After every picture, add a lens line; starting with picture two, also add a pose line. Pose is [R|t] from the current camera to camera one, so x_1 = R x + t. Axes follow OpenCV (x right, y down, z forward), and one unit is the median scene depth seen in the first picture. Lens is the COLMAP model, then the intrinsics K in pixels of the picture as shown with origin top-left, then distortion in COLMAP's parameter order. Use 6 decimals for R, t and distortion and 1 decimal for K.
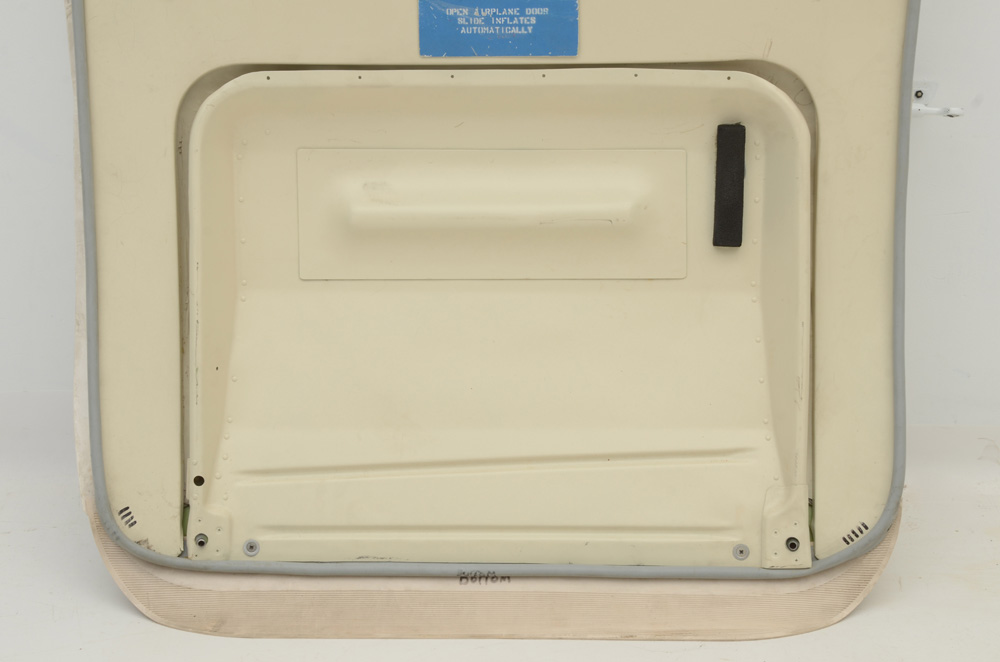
lens RADIAL K [[2287.8, 0, 488.0], [0, 2287.8, 349.1], [0, 0, 1]] dist [0.460809, 0.000000]
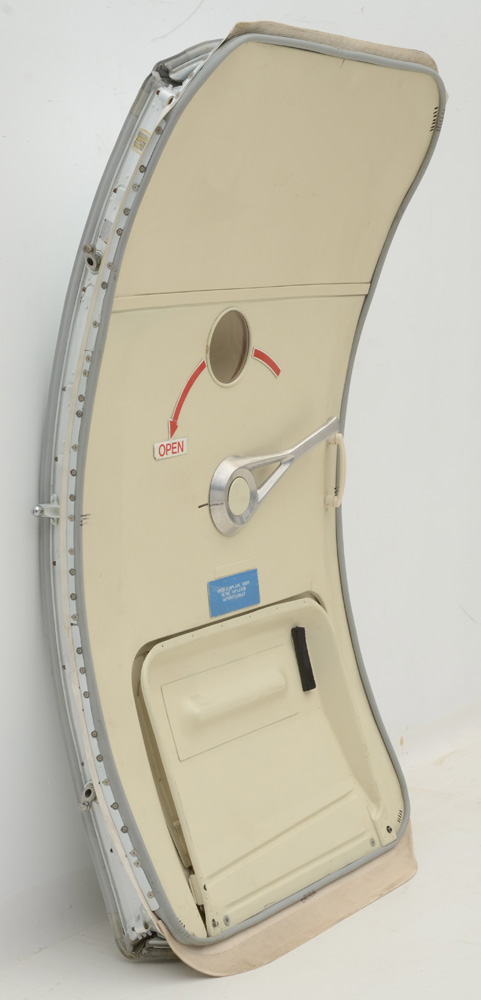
lens RADIAL K [[2002.4, 0, 287.0], [0, 2002.4, 520.9], [0, 0, 1]] dist [0.410397, 0.000000]
pose [[0.511583, -0.125393, 0.850035, -1.305480], [0.312299, 0.948771, -0.047996, -0.104471], [-0.800470, 0.290019, 0.524535, 0.111660]]
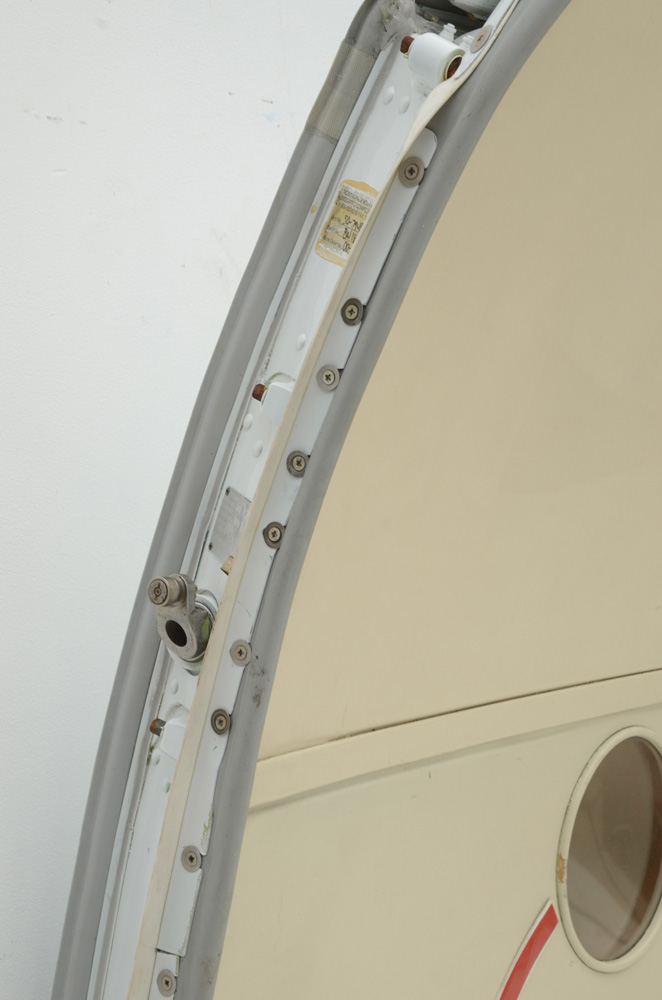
lens RADIAL K [[2287.8, 0, 328.7], [0, 2287.8, 502.4], [0, 0, 1]] dist [0.460809, 0.000000]
pose [[0.577245, -0.041559, 0.815513, -0.514920], [0.323358, 0.928697, -0.181556, -0.316518], [-0.749819, 0.368505, 0.549524, 0.620154]]
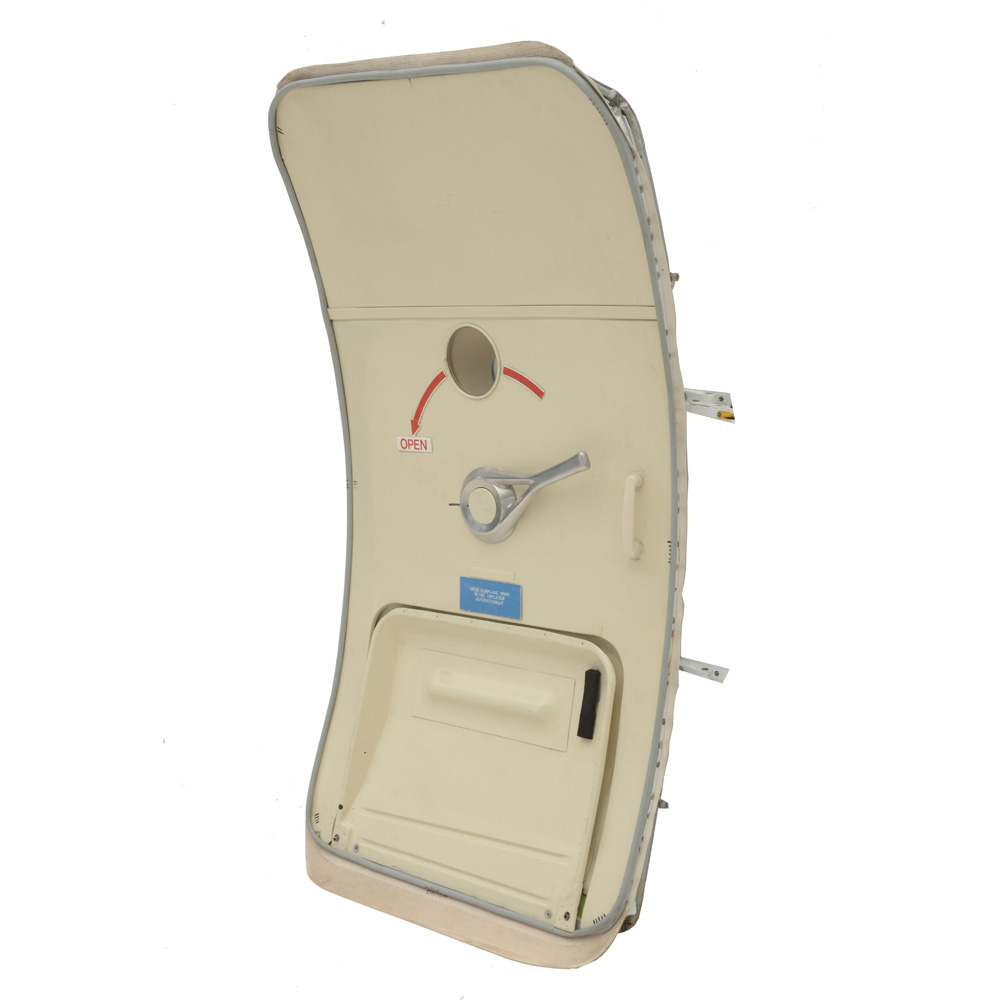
lens RADIAL K [[1516.0, 0, 496.5], [0, 1516.0, 508.9], [0, 0, 1]] dist [0.160410, 0.000000]
pose [[0.759560, 0.083851, -0.645010, 0.802429], [-0.202007, 0.973029, -0.111388, -0.072879], [0.618274, 0.214902, 0.756012, 0.036772]]
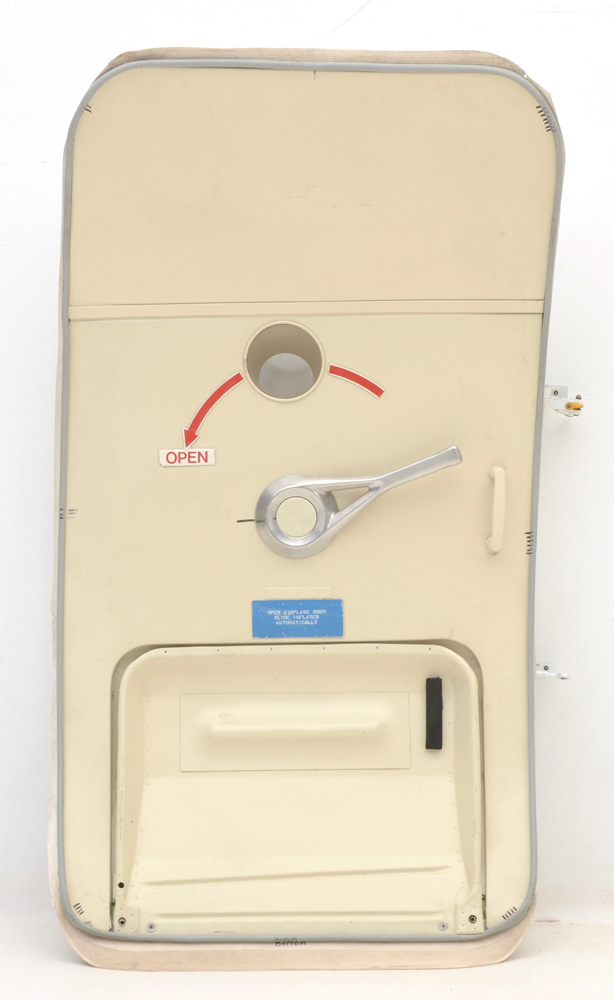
lens RADIAL K [[3148.8, 0, 310.1], [0, 3148.8, 501.4], [0, 0, 1]] dist [0.235332, 0.000000]
pose [[0.999823, -0.007719, -0.017154, 0.054923], [0.002495, 0.958300, -0.285752, 0.450603], [0.018644, 0.285659, 0.958150, -1.298018]]
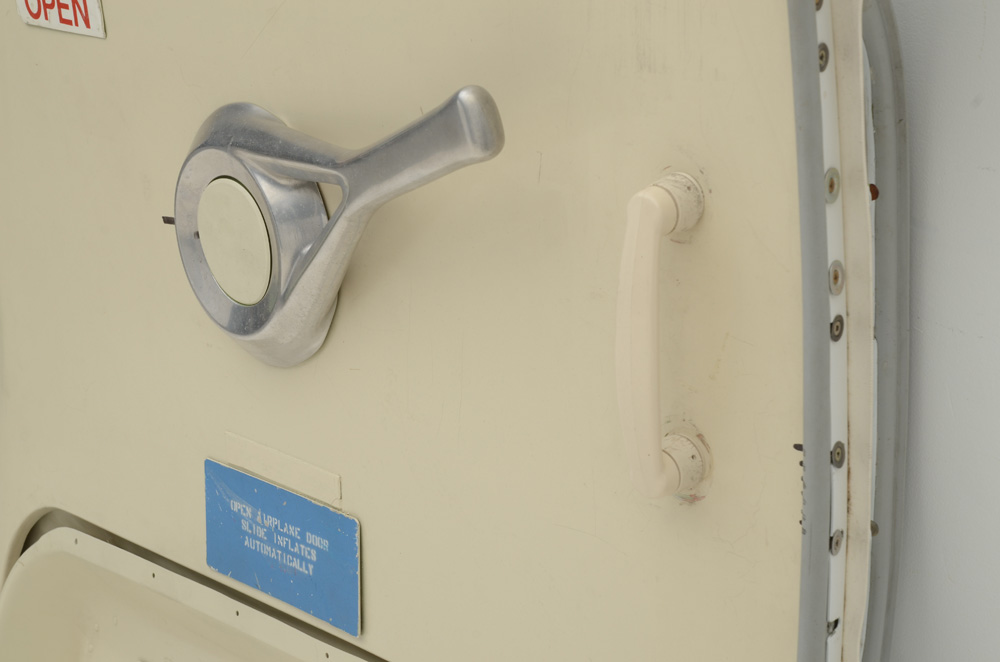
lens RADIAL K [[2720.1, 0, 495.2], [0, 2720.1, 332.3], [0, 0, 1]] dist [0.813042, 0.000000]
pose [[0.627727, 0.184126, -0.756344, 0.528595], [-0.222482, 0.973530, 0.052349, -0.235396], [0.745963, 0.135412, 0.652076, 0.586607]]
